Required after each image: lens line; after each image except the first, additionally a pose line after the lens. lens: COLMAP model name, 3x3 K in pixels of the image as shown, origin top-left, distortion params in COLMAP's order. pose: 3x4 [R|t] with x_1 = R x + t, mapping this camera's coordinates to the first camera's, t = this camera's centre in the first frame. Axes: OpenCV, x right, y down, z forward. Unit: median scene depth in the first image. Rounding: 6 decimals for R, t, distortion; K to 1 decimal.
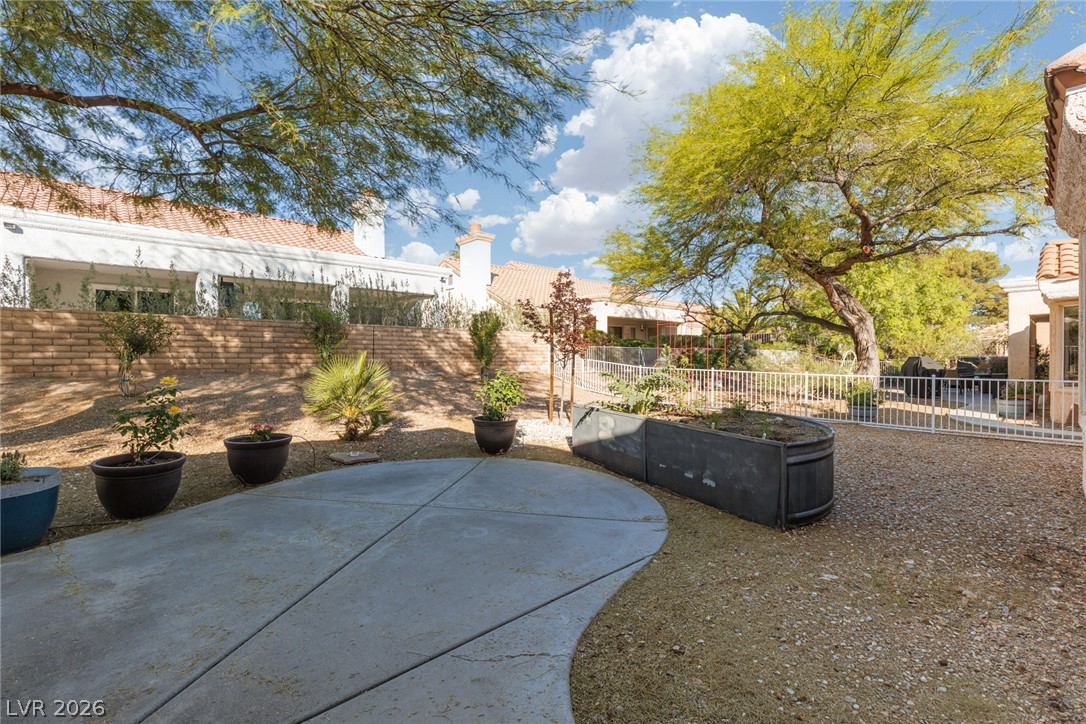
lens RADIAL K [[483.0, 0, 547.8], [0, 483.0, 359.9], [0, 0, 1]] dist [0.001703, 0.000719]
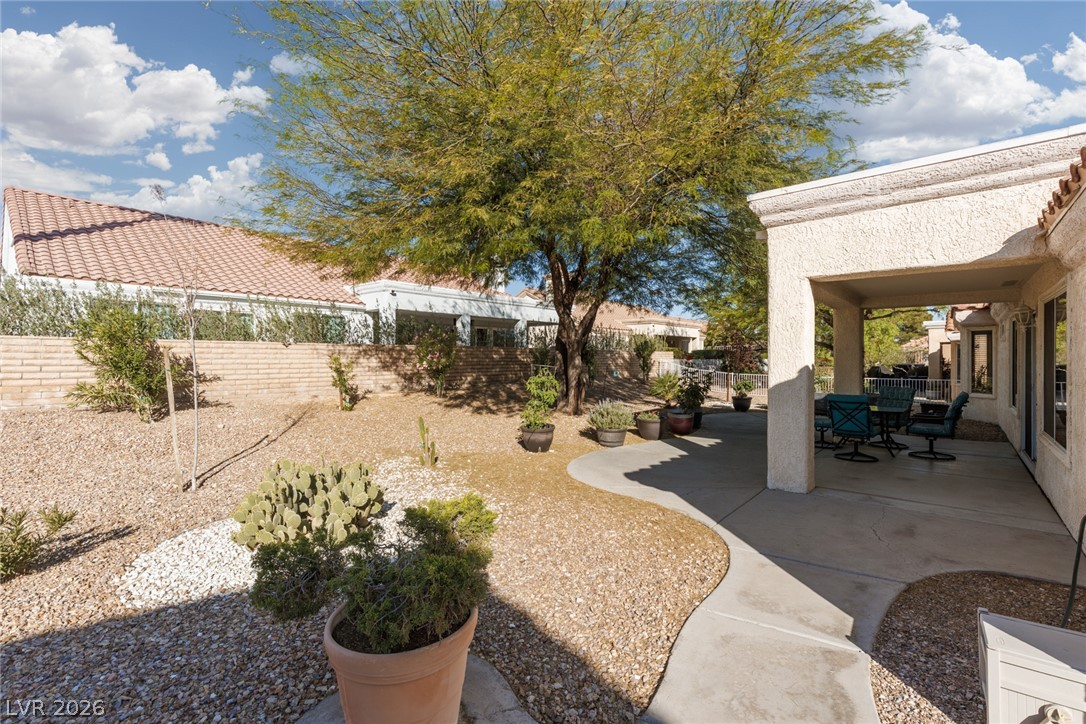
lens RADIAL K [[483.0, 0, 547.8], [0, 483.0, 359.9], [0, 0, 1]] dist [0.001703, 0.000719]
pose [[0.993871, -0.001956, 0.110531, -0.641137], [0.002816, 0.999967, -0.007622, -0.022708], [-0.110513, 0.007886, 0.993843, -0.611886]]
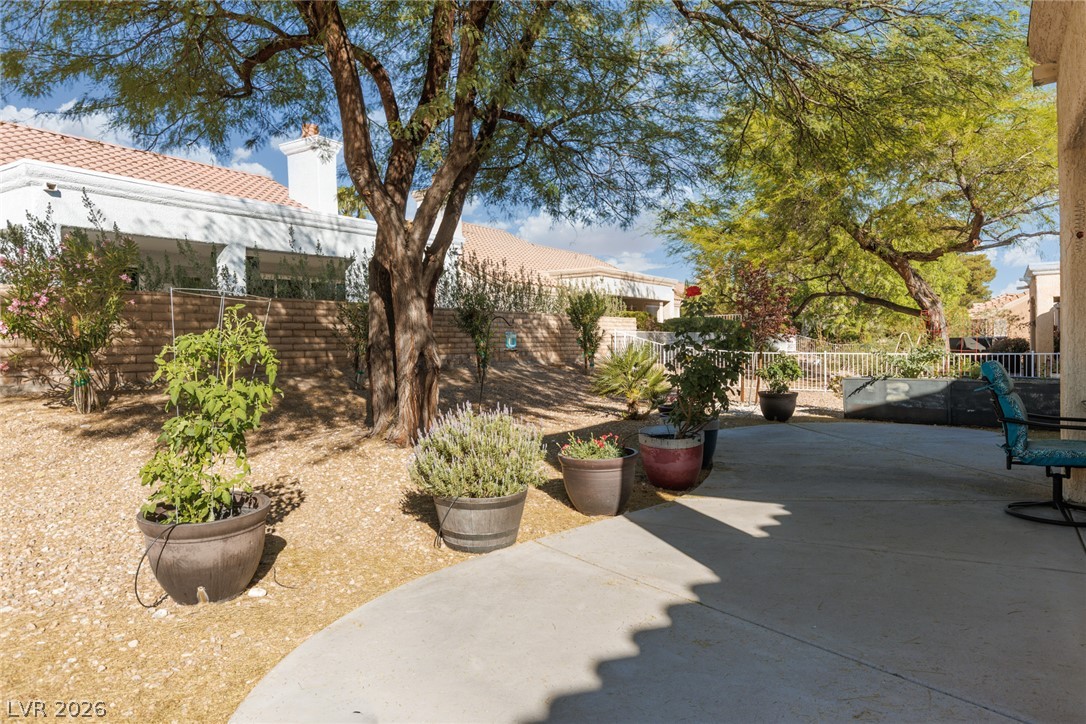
lens RADIAL K [[710.7, 0, 549.1], [0, 710.7, 363.1], [0, 0, 1]] dist [-0.000388, -0.001226]
pose [[0.968562, -0.024521, 0.247562, -0.523008], [0.021070, 0.999641, 0.016577, 0.003993], [-0.247880, -0.010839, 0.968730, -0.264362]]
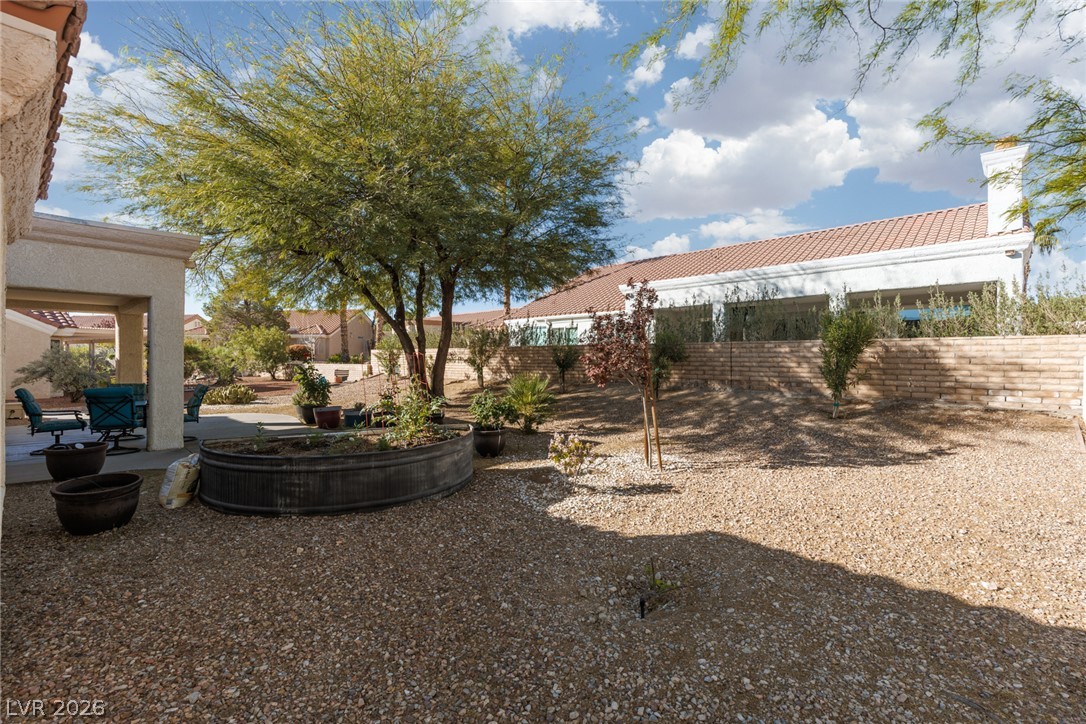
lens RADIAL K [[483.0, 0, 547.8], [0, 483.0, 359.9], [0, 0, 1]] dist [0.001703, 0.000719]
pose [[0.032972, 0.002729, -0.999453, 0.567594], [-0.010646, 0.999941, 0.002379, -0.031248], [0.999400, 0.010561, 0.032999, 0.535845]]
